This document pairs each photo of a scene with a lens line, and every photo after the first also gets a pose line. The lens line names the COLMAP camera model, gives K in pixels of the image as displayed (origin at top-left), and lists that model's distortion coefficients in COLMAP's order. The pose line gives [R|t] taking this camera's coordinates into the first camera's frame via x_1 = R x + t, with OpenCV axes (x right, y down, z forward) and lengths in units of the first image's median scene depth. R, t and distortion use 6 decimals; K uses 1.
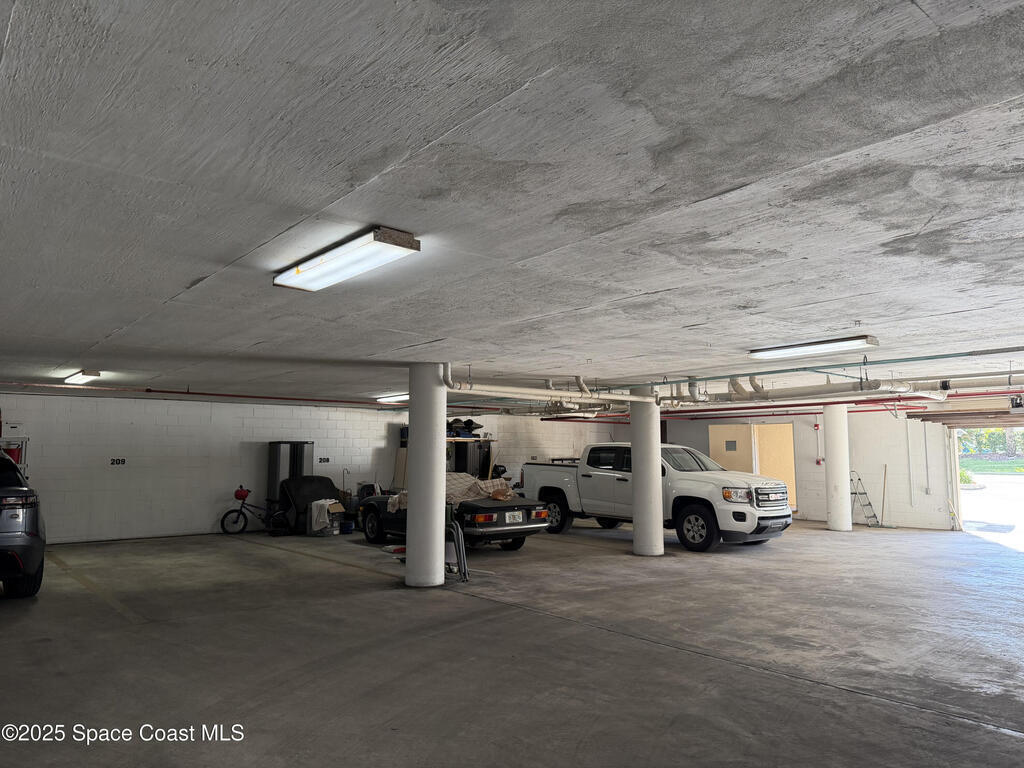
lens RADIAL K [[716.4, 0, 508.2], [0, 716.4, 387.0], [0, 0, 1]] dist [0.151761, -0.266172]
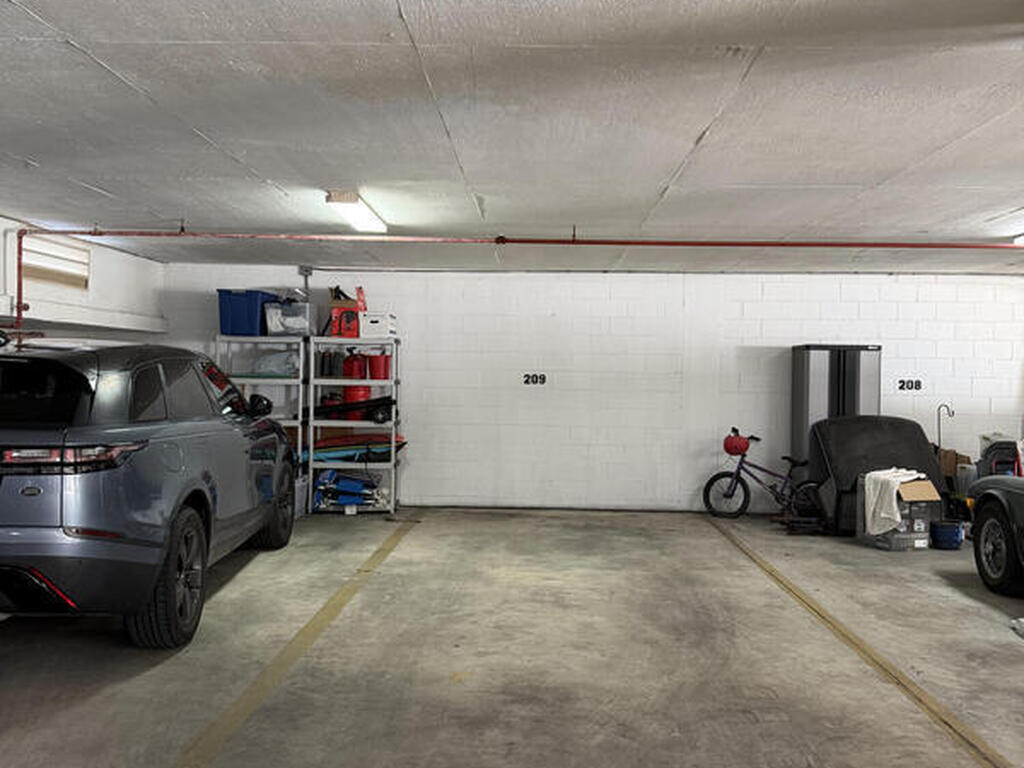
lens RADIAL K [[961.9, 0, 507.1], [0, 961.9, 382.7], [0, 0, 1]] dist [0.217111, -0.497320]
pose [[0.760504, 0.017766, -0.649090, -0.035333], [0.046021, 0.995637, 0.081171, 0.037253], [0.647700, -0.091603, 0.756368, 0.361095]]
